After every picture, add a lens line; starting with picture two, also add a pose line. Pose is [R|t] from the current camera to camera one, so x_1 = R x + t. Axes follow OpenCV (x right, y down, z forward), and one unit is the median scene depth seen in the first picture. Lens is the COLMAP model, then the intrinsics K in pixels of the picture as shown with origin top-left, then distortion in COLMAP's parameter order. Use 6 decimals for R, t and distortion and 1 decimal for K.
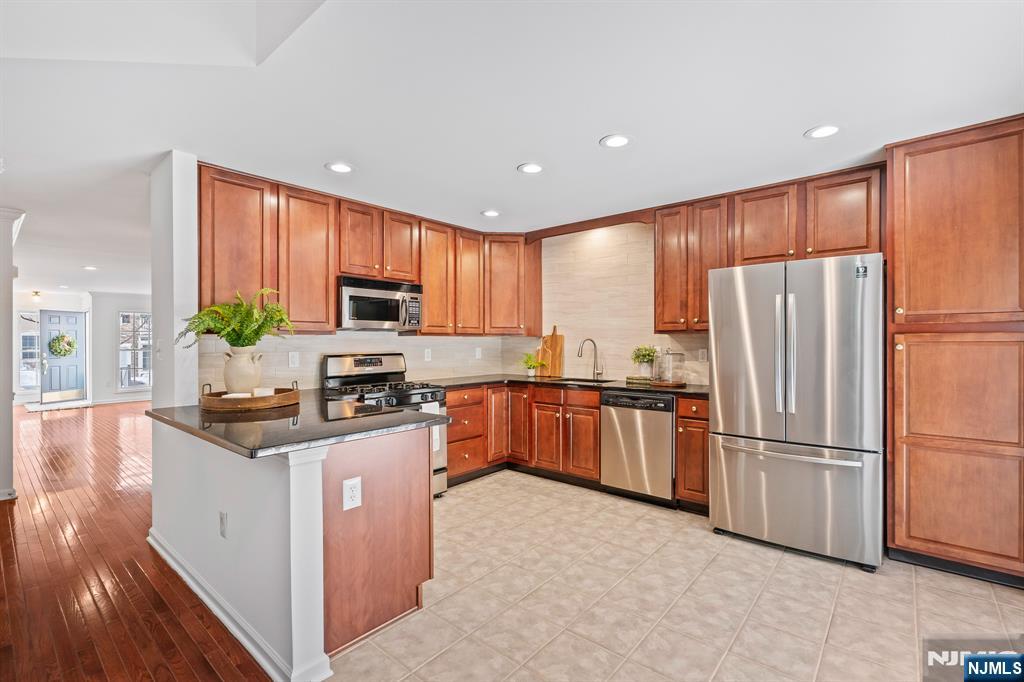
lens RADIAL K [[461.2, 0, 512.3], [0, 461.2, 341.7], [0, 0, 1]] dist [-0.000129, 0.000226]
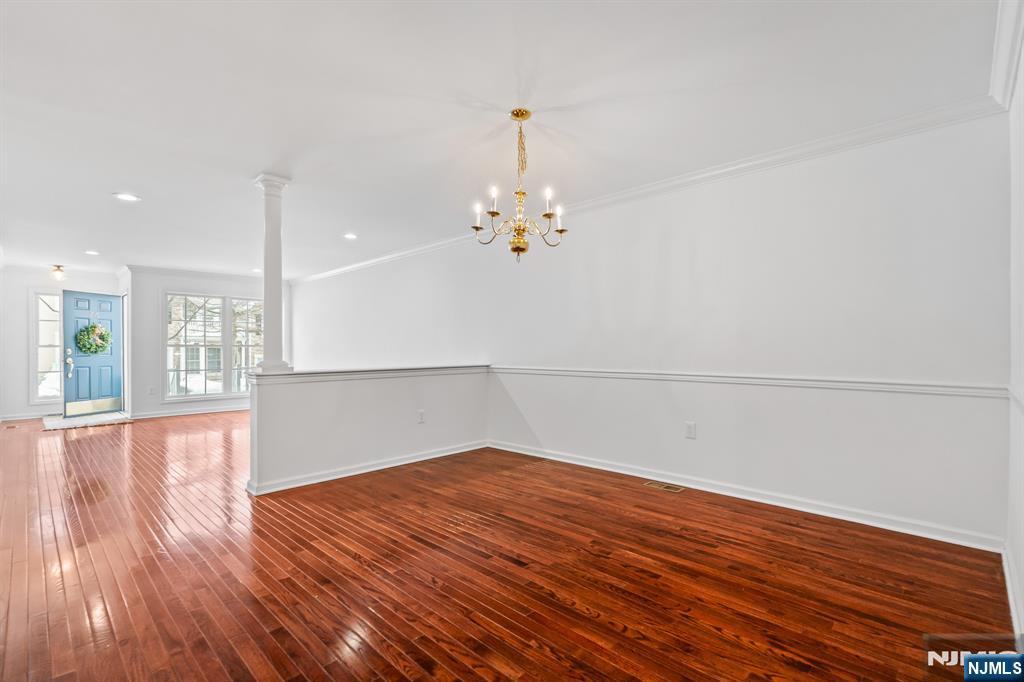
lens RADIAL K [[461.2, 0, 516.9], [0, 461.2, 346.3], [0, 0, 1]] dist [-0.000129, 0.000226]
pose [[0.999100, 0.005278, -0.042093, -0.235410], [-0.005169, 0.999983, 0.002688, 0.013170], [0.042106, -0.002468, 0.999110, 0.257858]]
